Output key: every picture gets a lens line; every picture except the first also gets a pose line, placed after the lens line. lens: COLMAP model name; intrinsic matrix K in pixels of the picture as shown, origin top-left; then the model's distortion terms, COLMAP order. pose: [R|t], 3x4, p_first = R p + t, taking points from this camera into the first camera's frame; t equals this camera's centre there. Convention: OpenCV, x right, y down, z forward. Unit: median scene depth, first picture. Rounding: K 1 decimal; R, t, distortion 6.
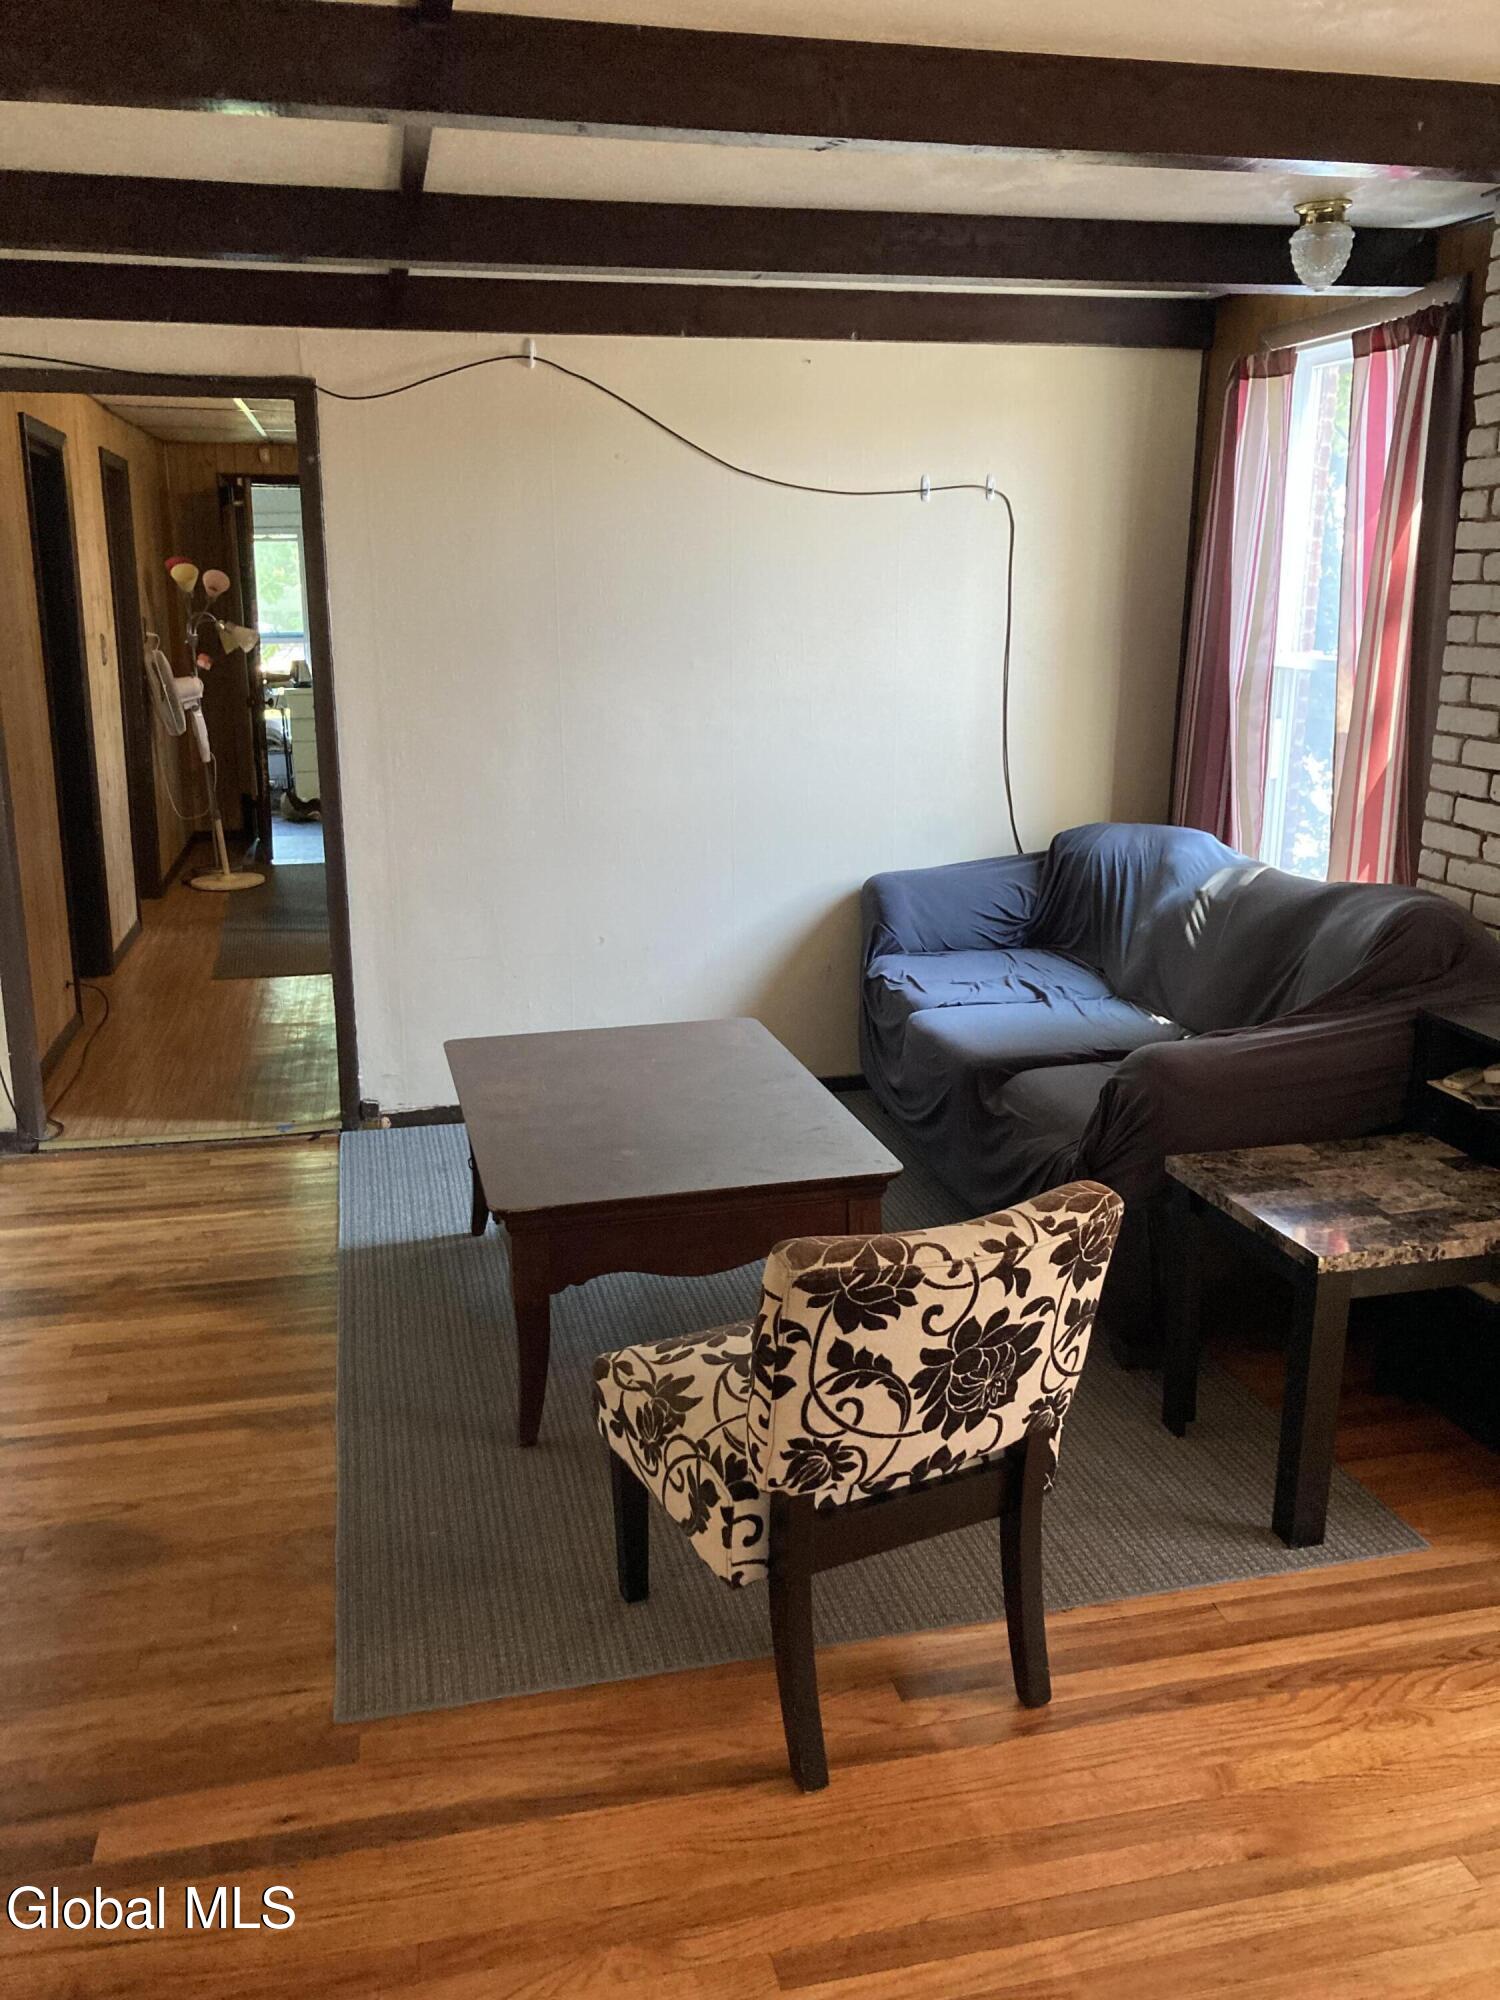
lens RADIAL K [[1652.8, 0, 757.6], [0, 1652.8, 1009.7], [0, 0, 1]] dist [0.023419, -0.034406]
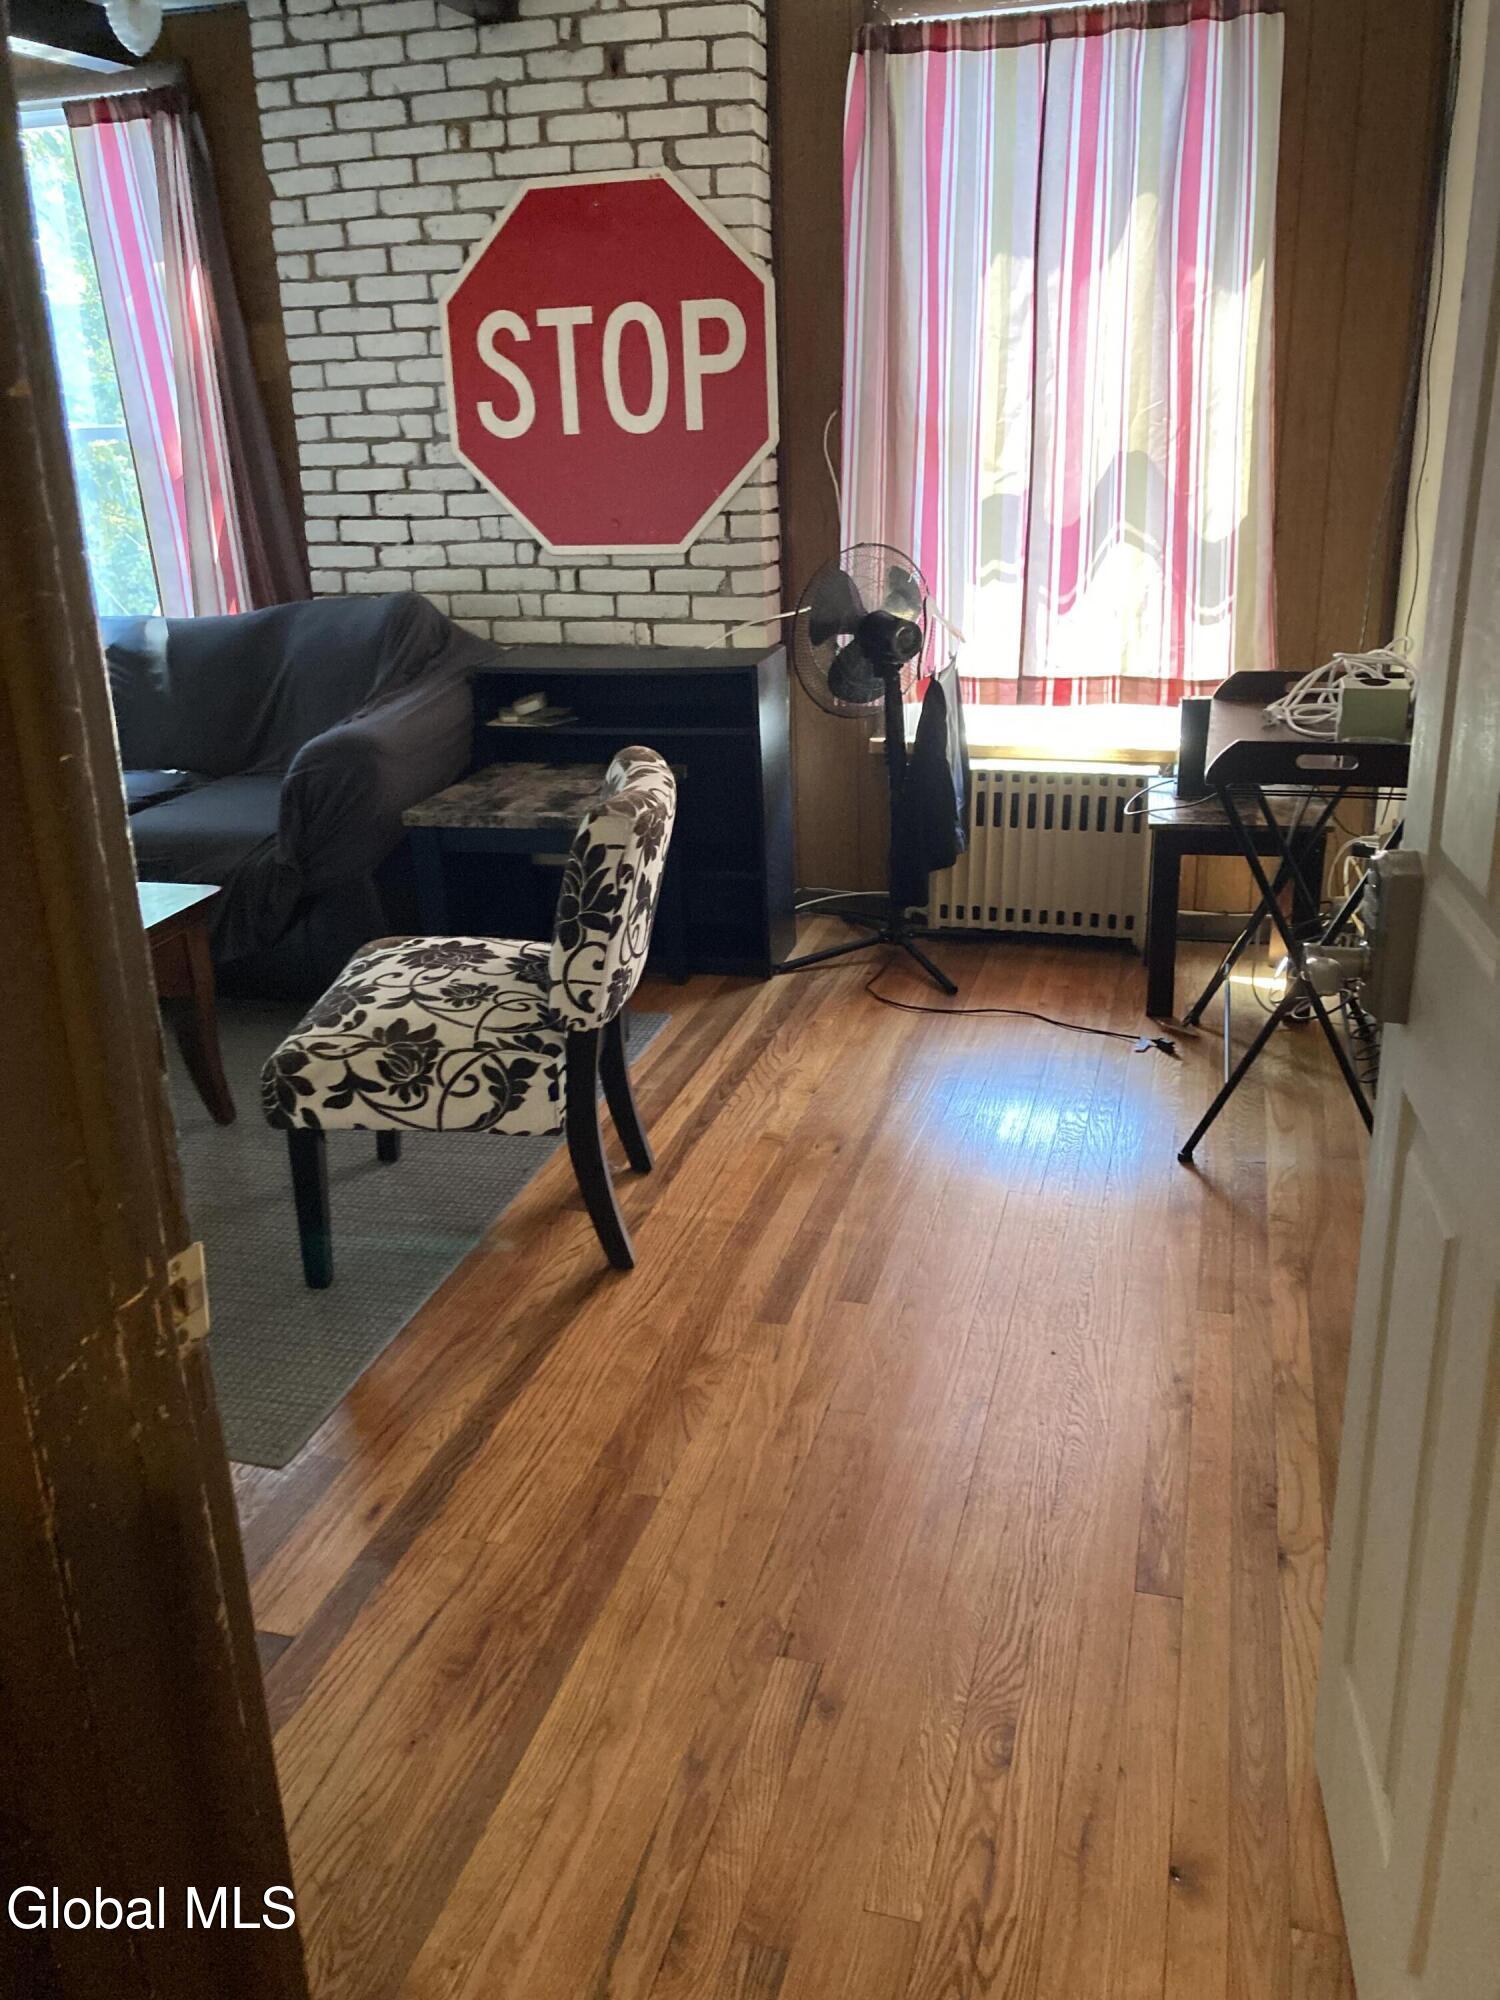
lens RADIAL K [[1652.8, 0, 765.7], [0, 1652.8, 997.1], [0, 0, 1]] dist [0.023419, -0.034406]
pose [[0.470671, -0.306155, 0.827489, -0.555045], [0.248402, 0.945912, 0.208680, 0.026531], [-0.846620, 0.107331, 0.521263, 0.149209]]
